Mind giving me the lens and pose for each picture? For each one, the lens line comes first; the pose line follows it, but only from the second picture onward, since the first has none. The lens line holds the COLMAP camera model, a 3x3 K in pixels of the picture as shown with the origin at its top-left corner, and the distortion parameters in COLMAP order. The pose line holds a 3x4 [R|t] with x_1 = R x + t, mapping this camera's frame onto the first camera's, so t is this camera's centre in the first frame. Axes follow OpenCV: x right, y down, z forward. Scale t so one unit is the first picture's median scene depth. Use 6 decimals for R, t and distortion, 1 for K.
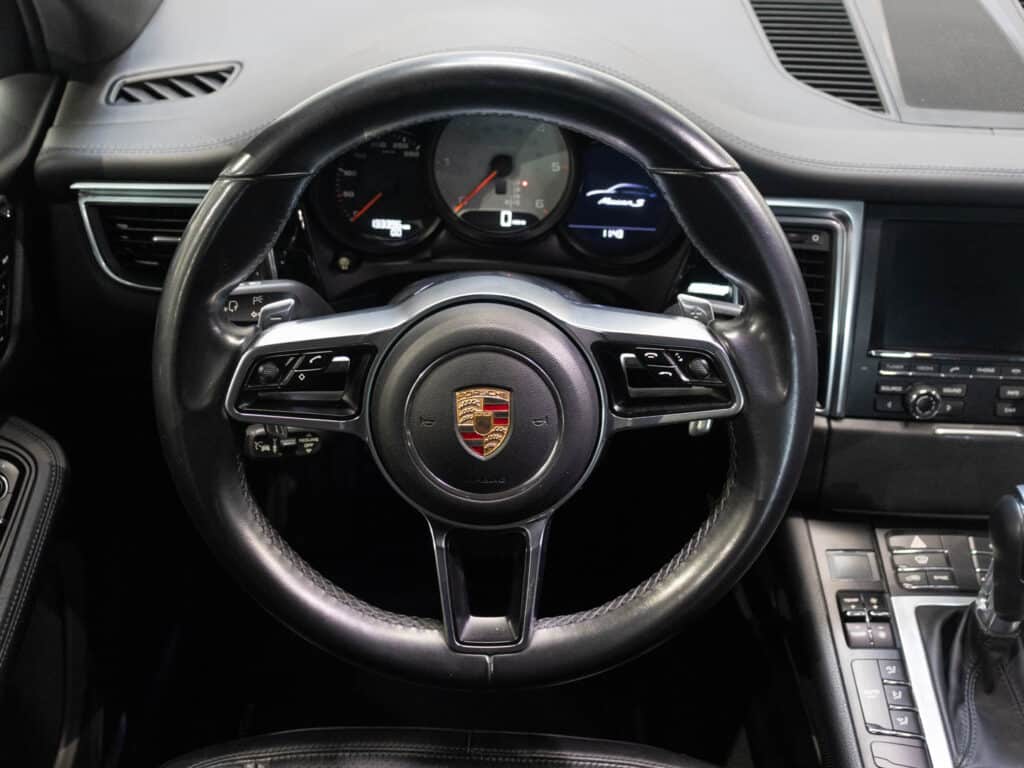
lens RADIAL K [[1152.6, 0, 509.8], [0, 1152.6, 381.4], [0, 0, 1]] dist [-0.021724, 0.000000]
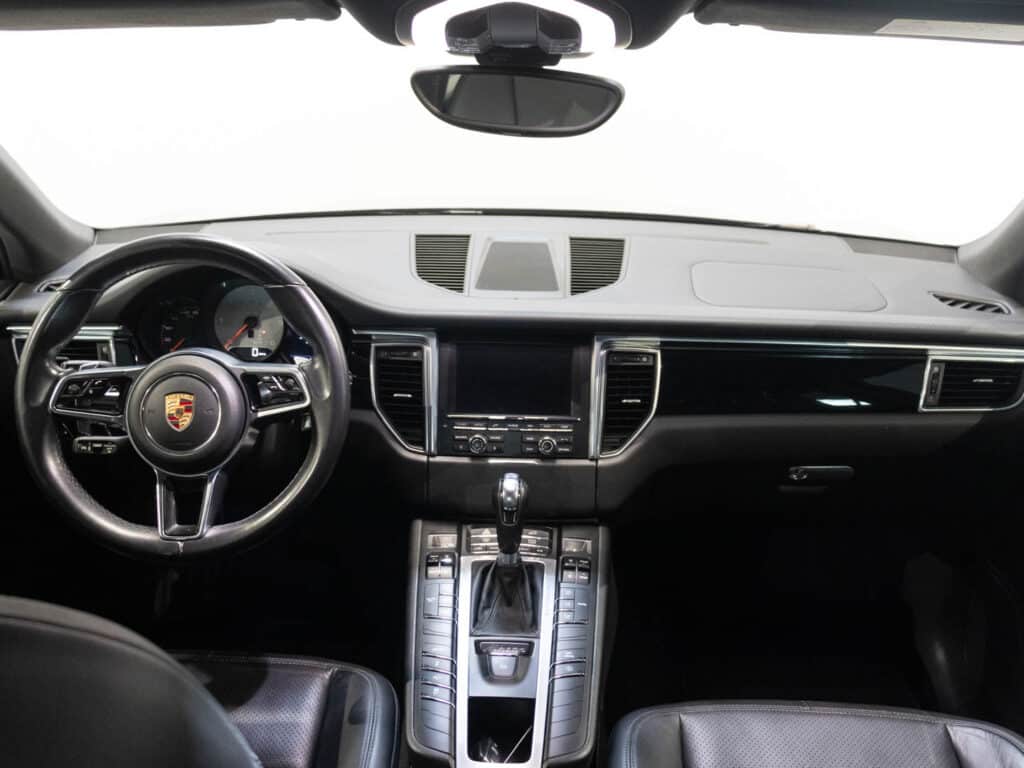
lens RADIAL K [[995.1, 0, 514.9], [0, 995.1, 388.2], [0, 0, 1]] dist [0.011059, 0.000000]
pose [[0.999928, -0.010257, -0.006225, 0.431014], [0.008108, 0.960089, -0.279579, 0.367124], [0.008844, 0.279508, 0.960103, -0.493120]]
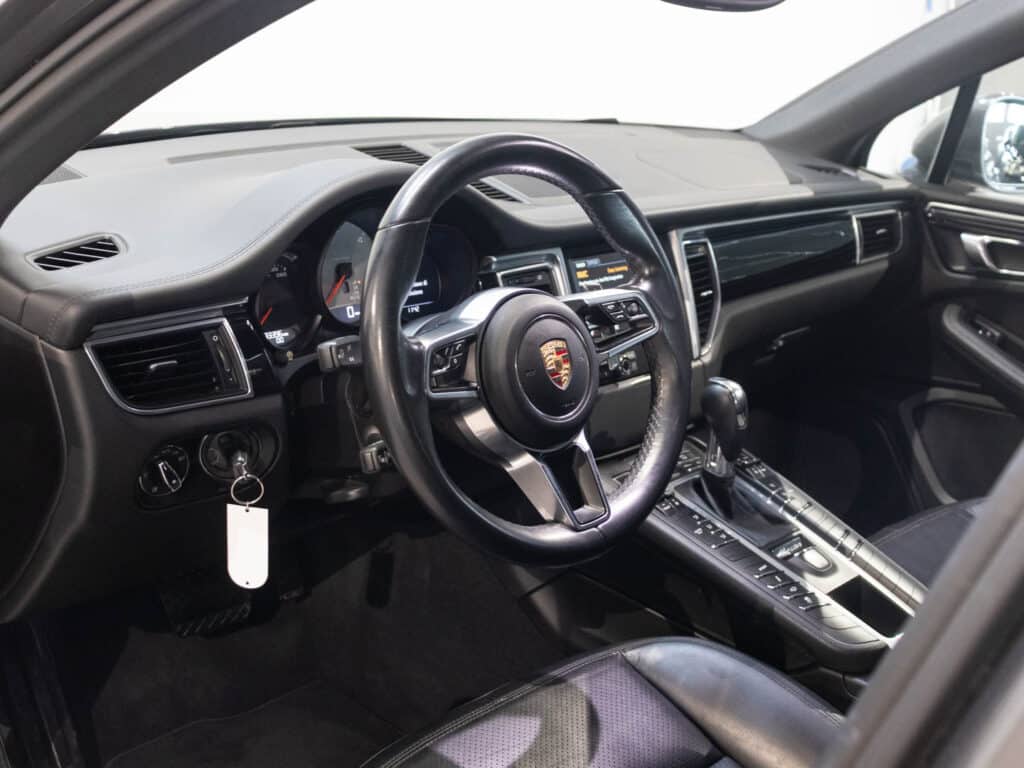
lens RADIAL K [[1264.7, 0, 512.1], [0, 1264.7, 385.3], [0, 0, 1]] dist [0.011380, 0.000000]
pose [[0.667518, -0.209319, 0.714566, -0.965607], [0.392772, 0.914282, -0.099089, 0.155130], [-0.632574, 0.346806, 0.692514, -0.079846]]
